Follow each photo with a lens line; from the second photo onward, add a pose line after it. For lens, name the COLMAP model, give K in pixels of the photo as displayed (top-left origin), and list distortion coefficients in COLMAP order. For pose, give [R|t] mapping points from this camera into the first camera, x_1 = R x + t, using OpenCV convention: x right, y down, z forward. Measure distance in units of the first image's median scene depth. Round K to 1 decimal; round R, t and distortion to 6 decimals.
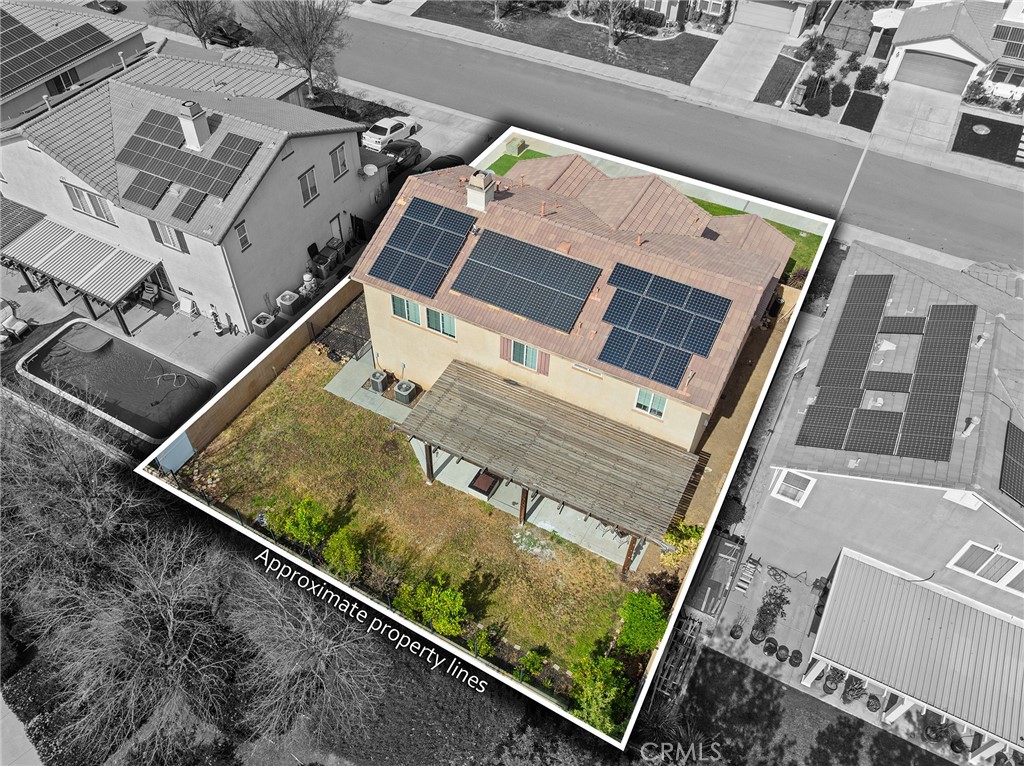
lens RADIAL K [[771.5, 0, 479.3], [0, 771.5, 410.4], [0, 0, 1]] dist [-0.039281, 0.013489]
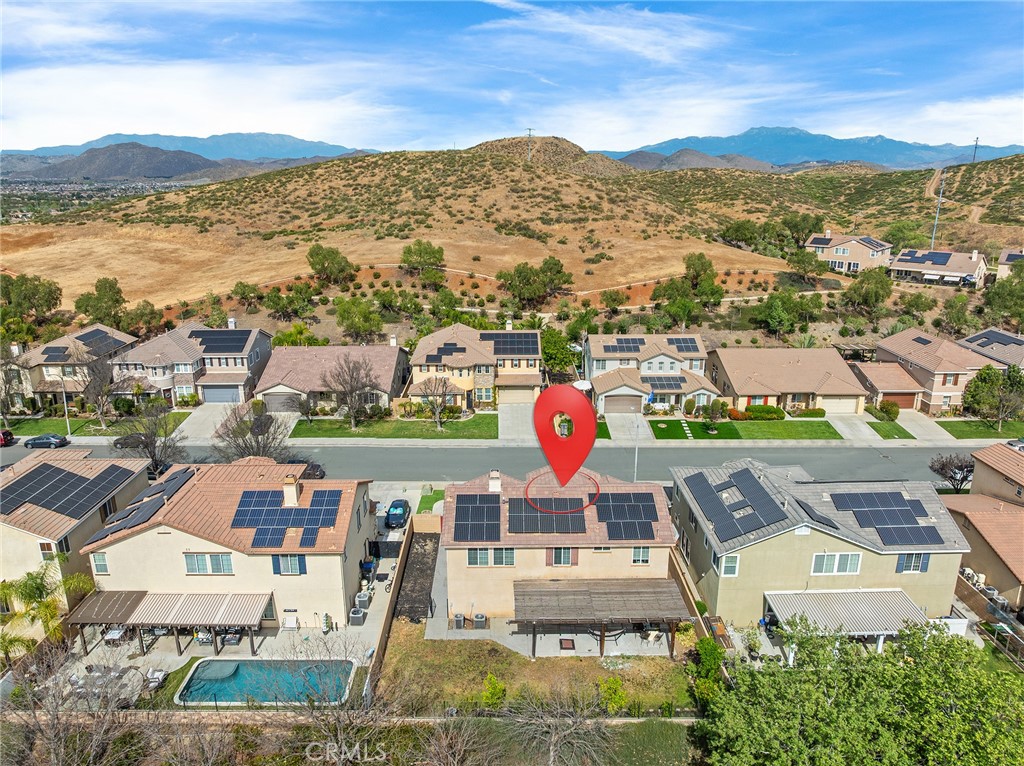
lens RADIAL K [[721.2, 0, 515.6], [0, 721.2, 382.7], [0, 0, 1]] dist [-0.034699, -0.000953]
pose [[0.865432, -0.140530, 0.480915, -0.692005], [0.377220, 0.814479, -0.440827, 0.258161], [-0.329746, 0.562916, 0.757887, -0.350268]]
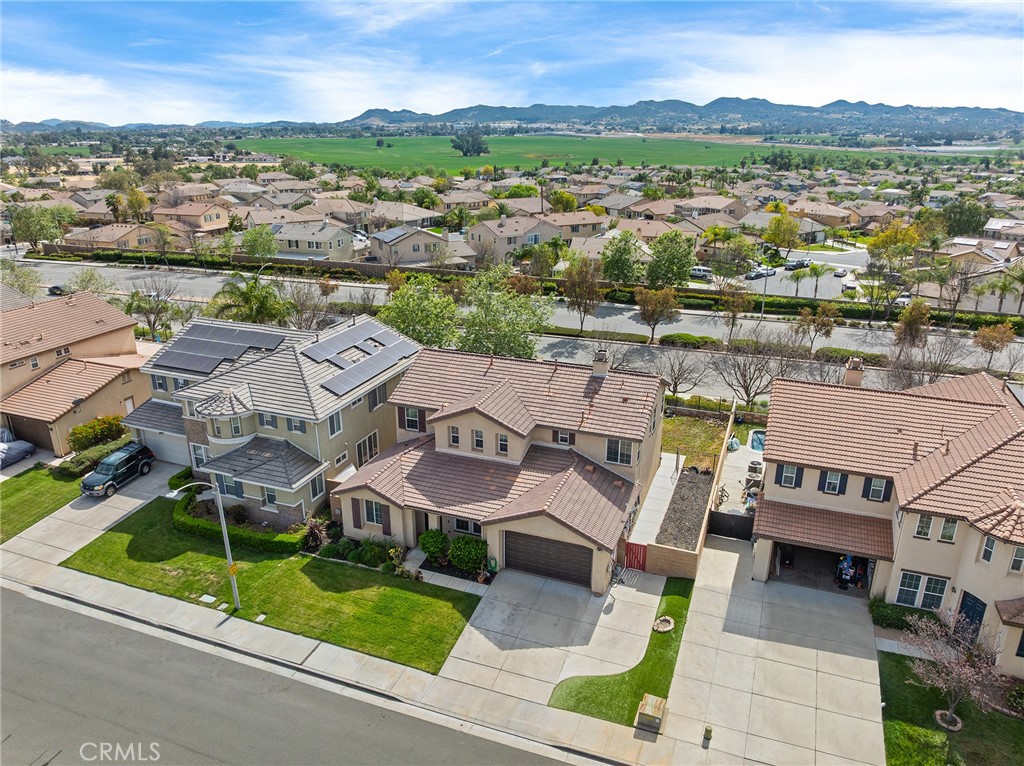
lens RADIAL K [[721.2, 0, 515.6], [0, 721.2, 382.3], [0, 0, 1]] dist [-0.034699, -0.000953]
pose [[-0.989381, 0.046679, -0.137649, 0.342539], [-0.111533, 0.363437, 0.924918, -1.478448], [0.093201, 0.930448, -0.354372, 1.475566]]
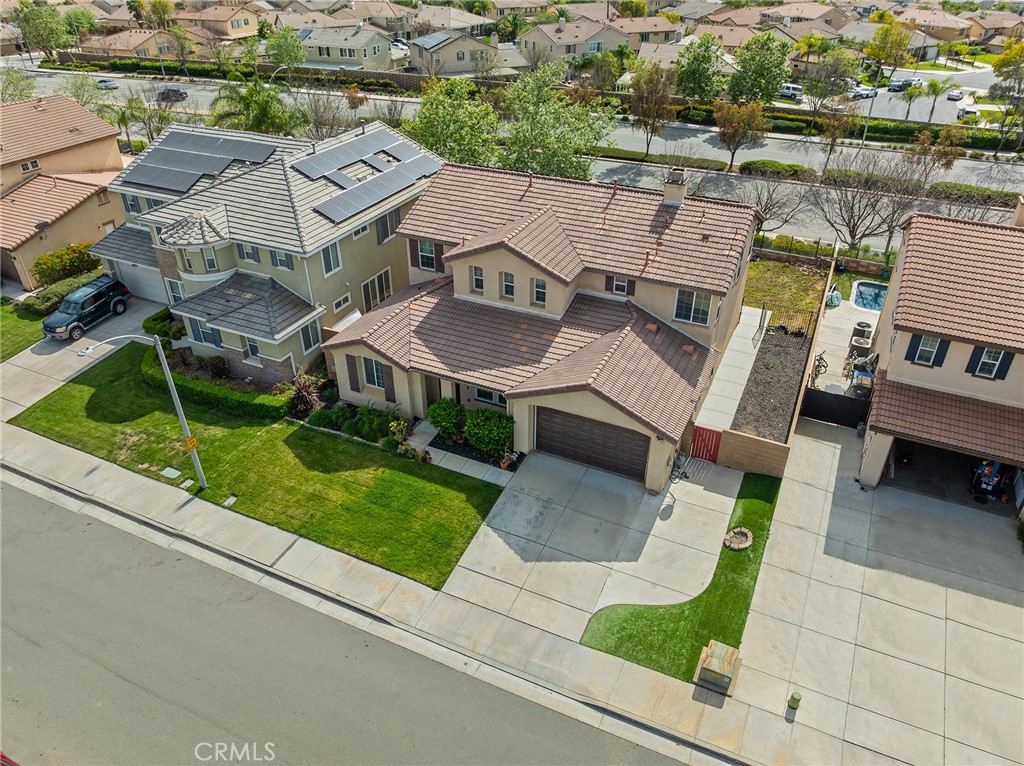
lens RADIAL K [[721.2, 0, 516.3], [0, 721.2, 383.5], [0, 0, 1]] dist [-0.034699, -0.000953]
pose [[-0.997759, 0.037023, -0.055725, 0.287029], [-0.049917, 0.142625, 0.988517, -1.212454], [0.044546, 0.989084, -0.140458, 1.385395]]
